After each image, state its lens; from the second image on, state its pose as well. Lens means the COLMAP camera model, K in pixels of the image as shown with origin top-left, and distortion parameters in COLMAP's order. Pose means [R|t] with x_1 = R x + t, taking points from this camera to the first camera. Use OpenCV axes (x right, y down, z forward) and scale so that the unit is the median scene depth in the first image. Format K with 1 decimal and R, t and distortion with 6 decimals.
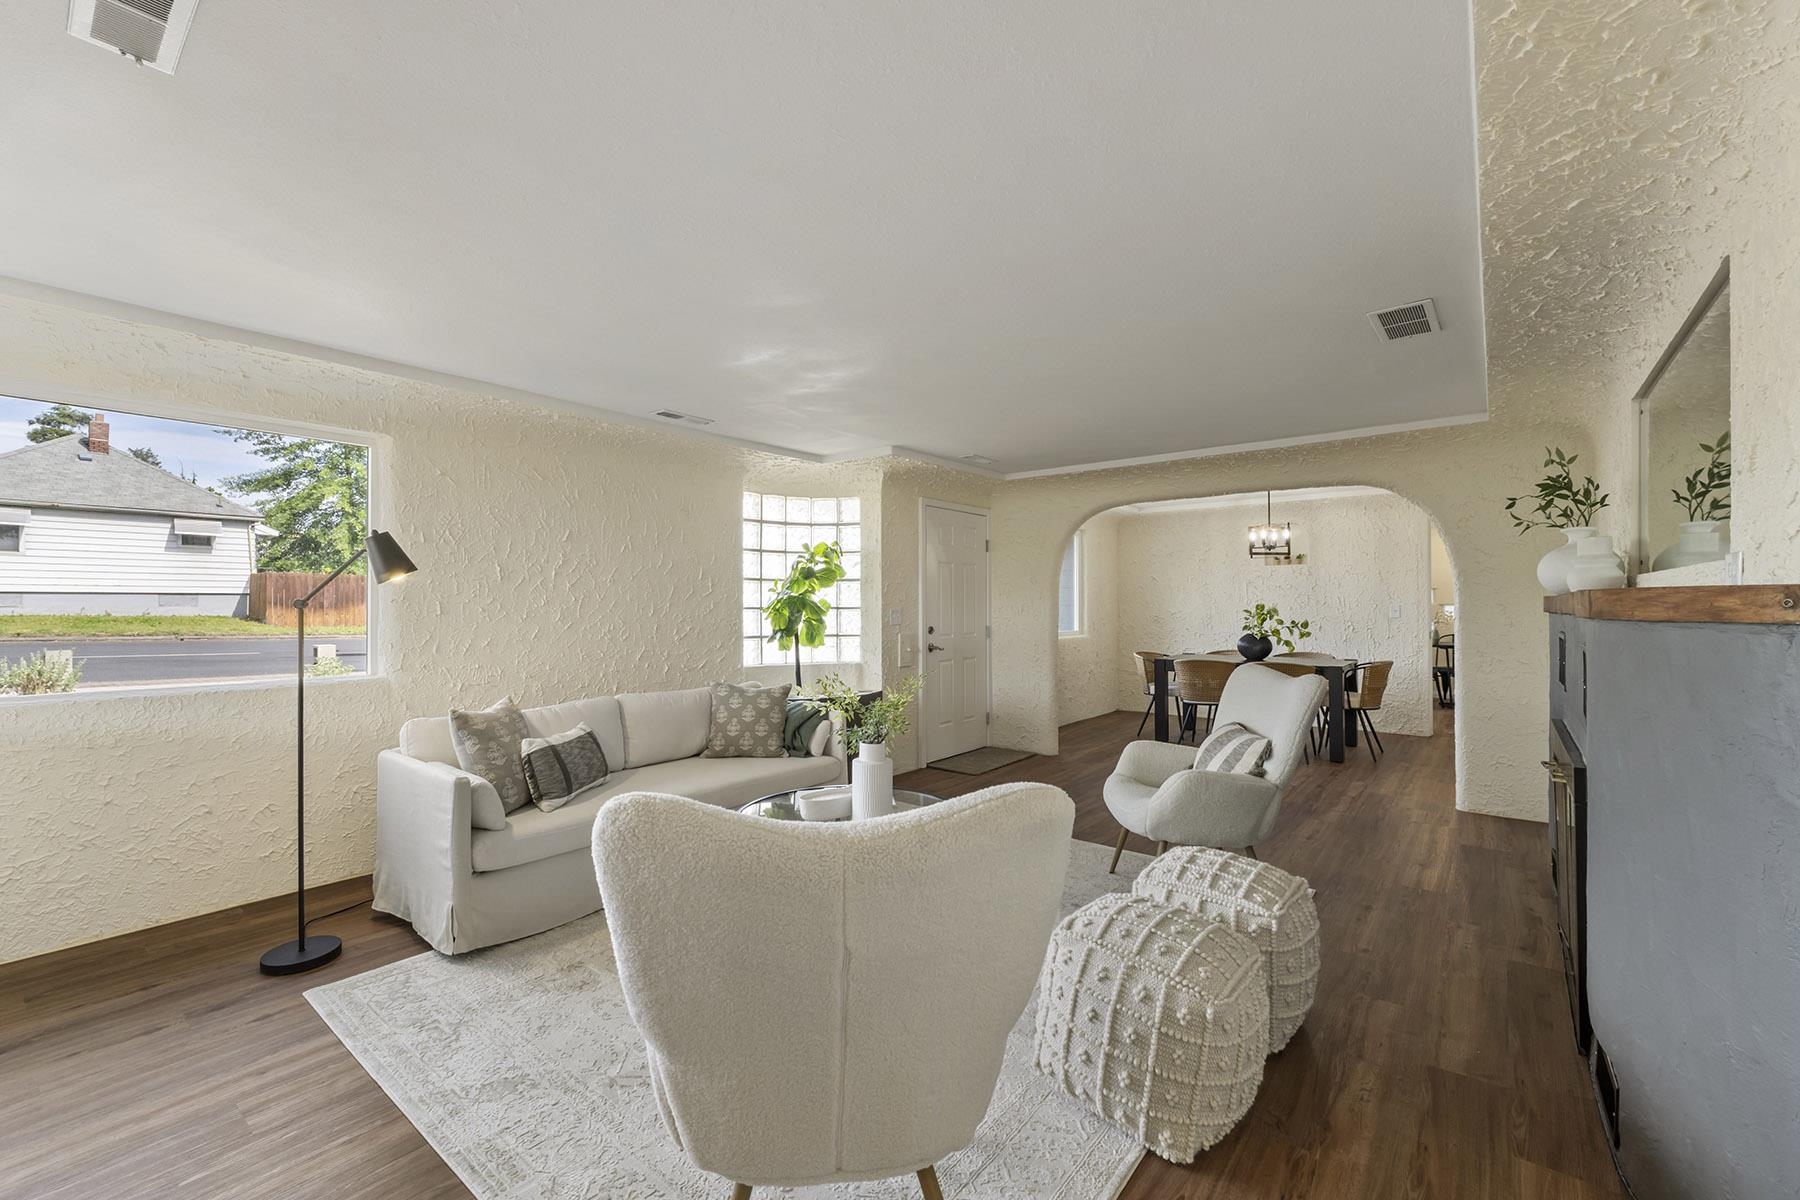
lens RADIAL K [[753.9, 0, 893.0], [0, 753.9, 601.3], [0, 0, 1]] dist [0.005396, -0.000087]
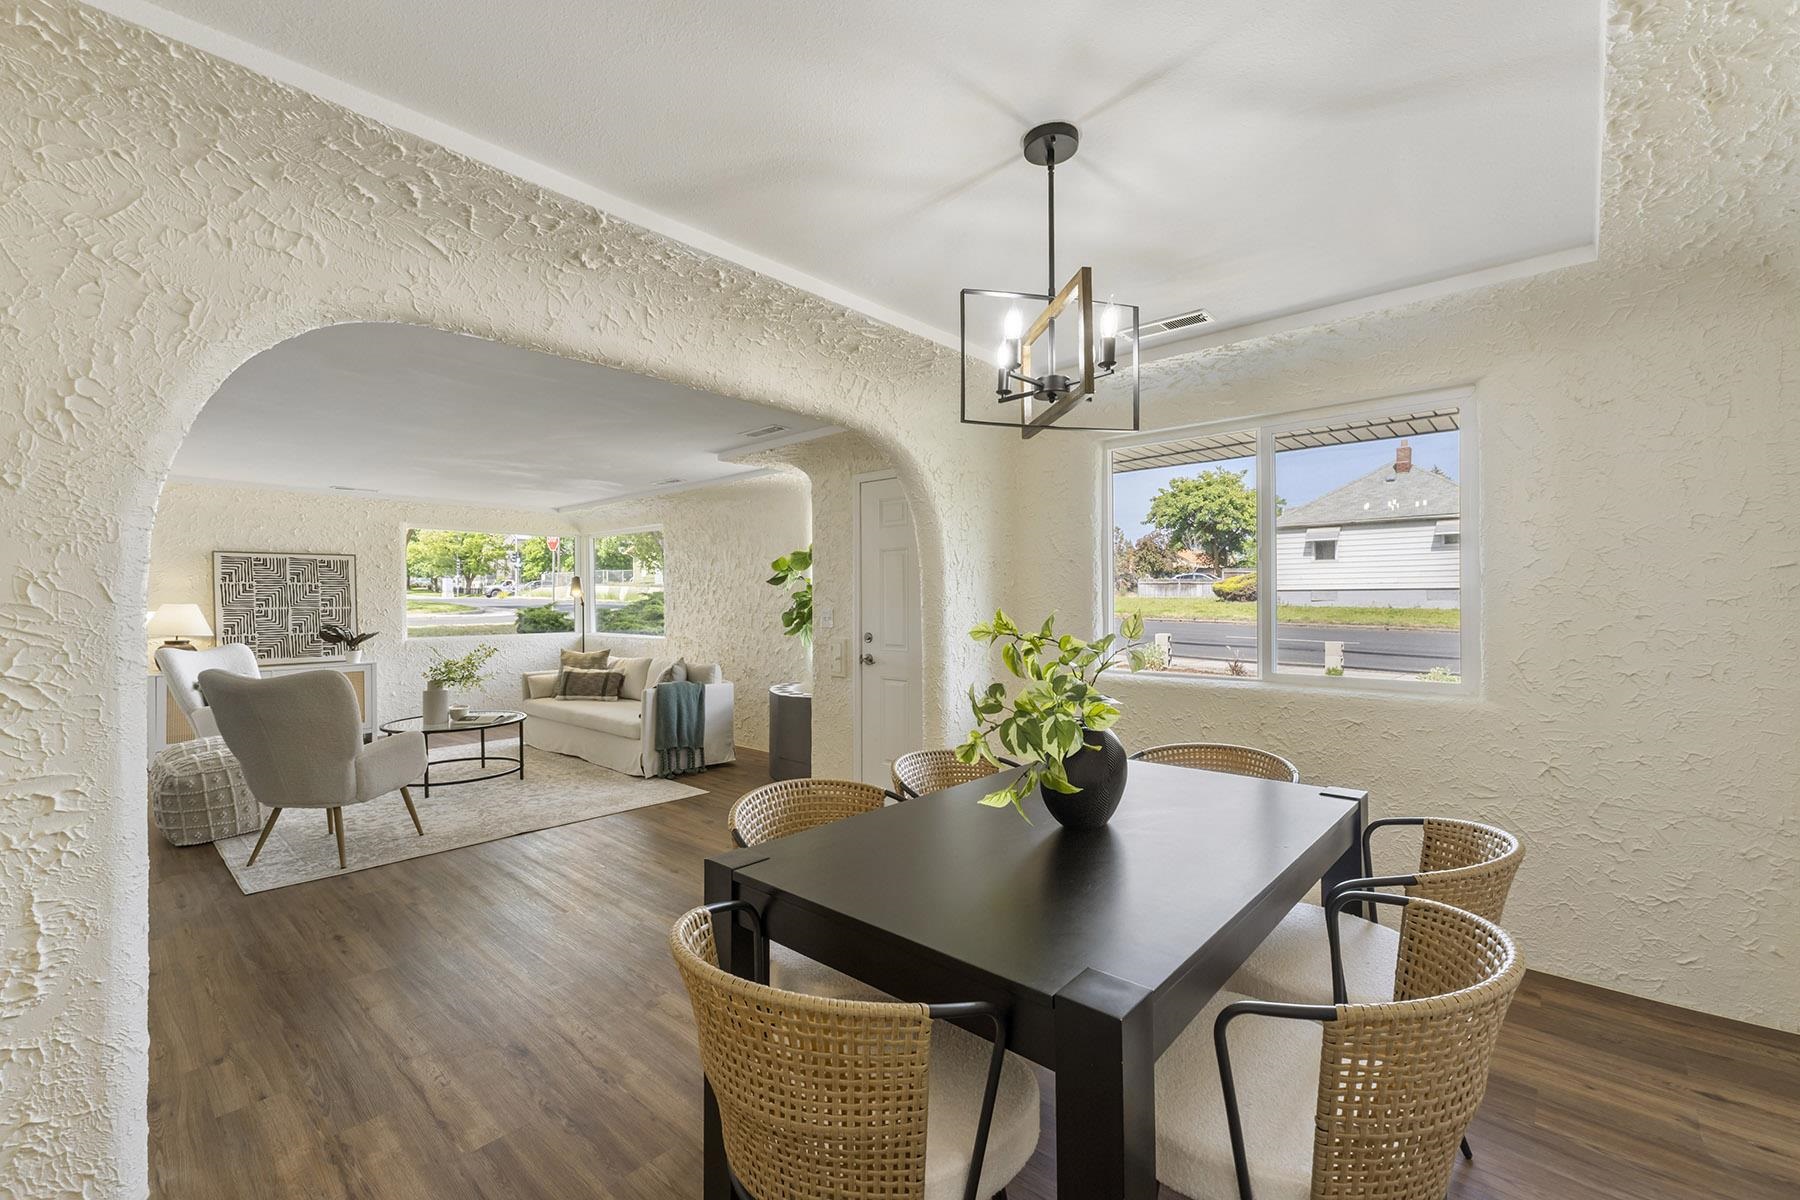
lens RADIAL K [[753.9, 0, 893.0], [0, 753.9, 601.3], [0, 0, 1]] dist [0.005396, -0.000087]
pose [[-0.065579, 0.005033, -0.997835, 0.754161], [0.004618, 0.999978, 0.004740, -0.002765], [0.997837, -0.004298, -0.065601, 0.965933]]
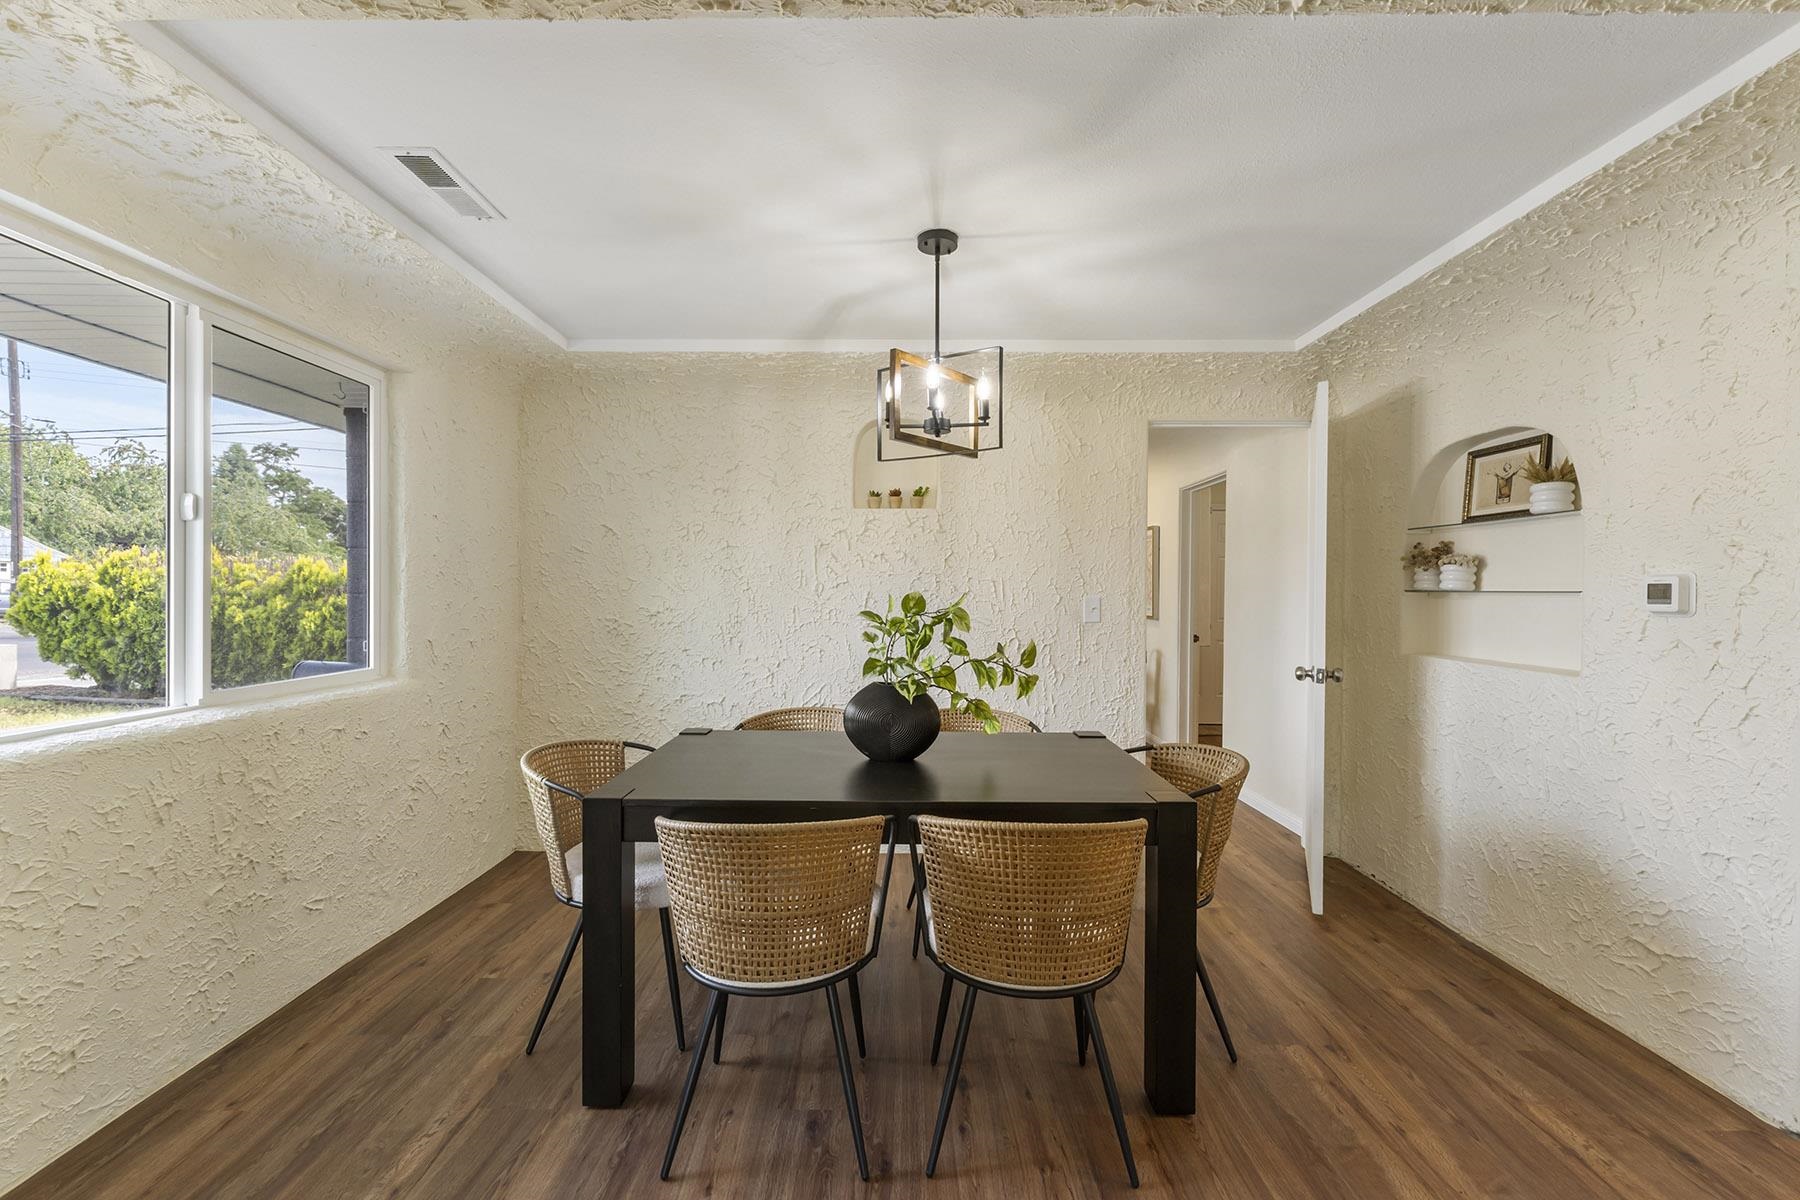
lens RADIAL K [[783.2, 0, 905.3], [0, 783.2, 590.7], [0, 0, 1]] dist [0.030157, 0.000010]
pose [[0.776783, 0.009793, 0.629692, 0.267902], [-0.012730, 0.999919, 0.000154, 0.002077], [-0.629640, -0.008135, 0.776845, 0.738318]]
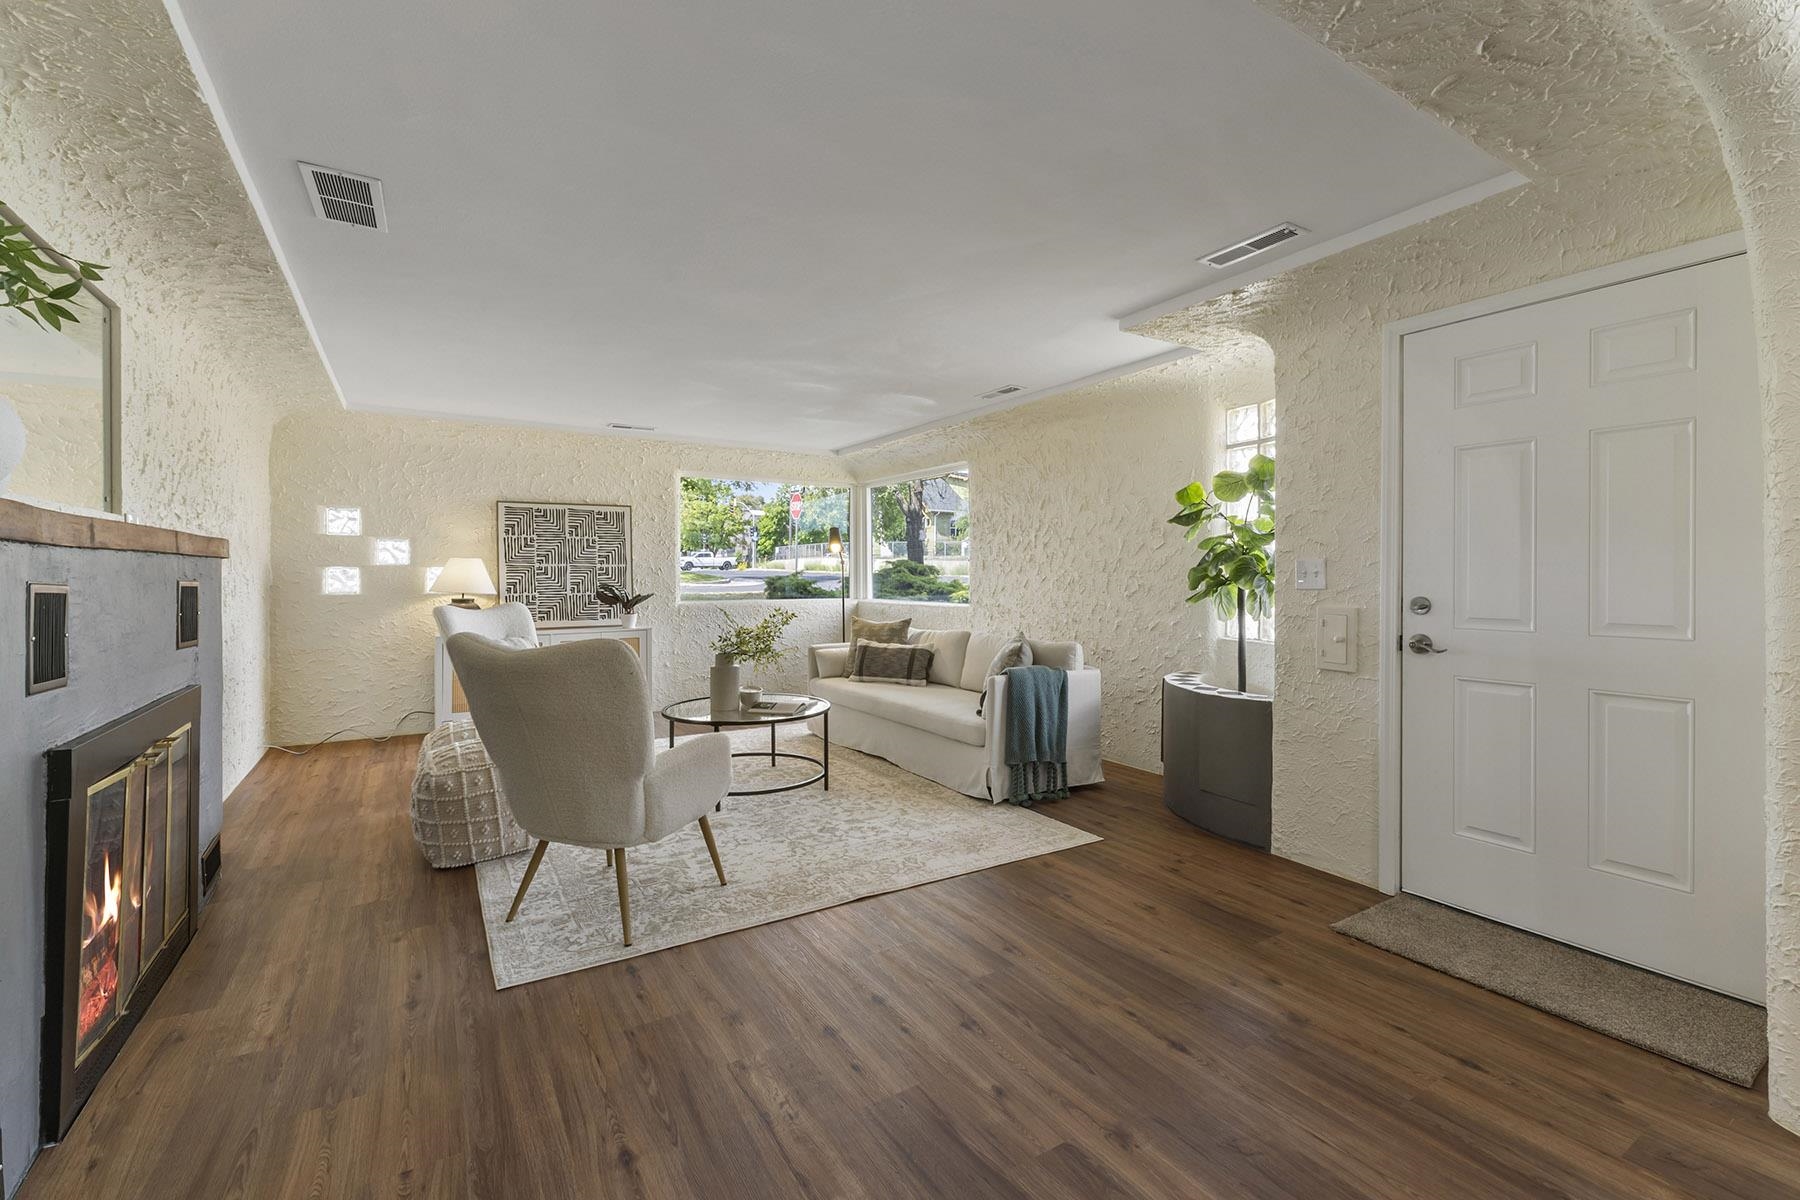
lens RADIAL K [[772.7, 0, 895.6], [0, 772.7, 575.5], [0, 0, 1]] dist [0.001869, 0.000197]
pose [[-0.337744, 0.004971, -0.941225, 0.530824], [0.000877, 0.999987, 0.004966, 0.016278], [0.941237, 0.000851, -0.337745, 0.771151]]
